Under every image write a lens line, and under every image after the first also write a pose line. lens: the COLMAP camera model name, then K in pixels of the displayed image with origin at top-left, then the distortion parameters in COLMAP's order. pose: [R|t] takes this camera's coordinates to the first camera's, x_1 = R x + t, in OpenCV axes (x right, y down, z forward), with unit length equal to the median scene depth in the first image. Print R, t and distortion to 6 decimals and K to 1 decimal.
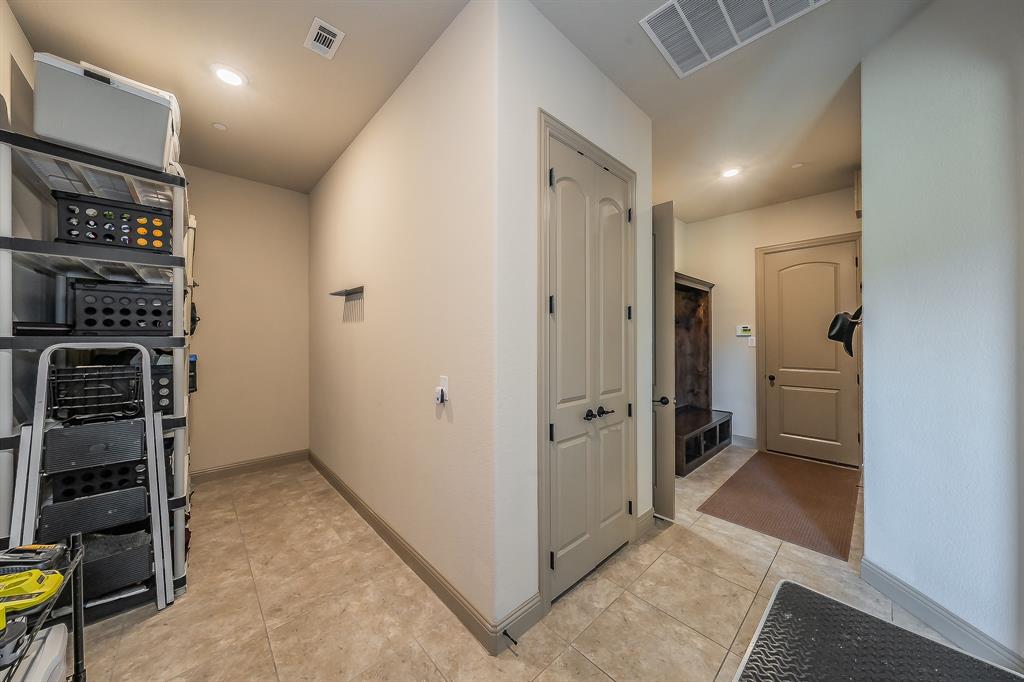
lens RADIAL K [[348.4, 0, 515.3], [0, 348.4, 337.3], [0, 0, 1]] dist [-0.000496, 0.000358]
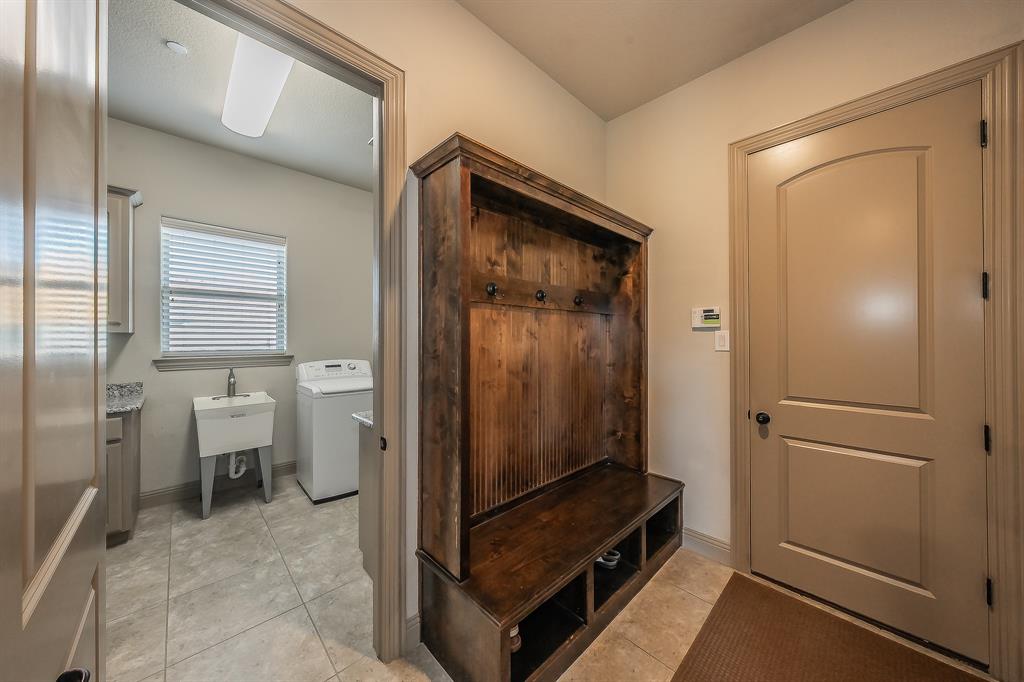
lens RADIAL K [[348.4, 0, 510.7], [0, 348.4, 337.3], [0, 0, 1]] dist [-0.000496, 0.000358]
pose [[0.999741, 0.003475, 0.022486, 0.365941], [-0.003481, 0.999994, 0.000215, 0.008628], [-0.022485, -0.000294, 0.999747, 0.510799]]
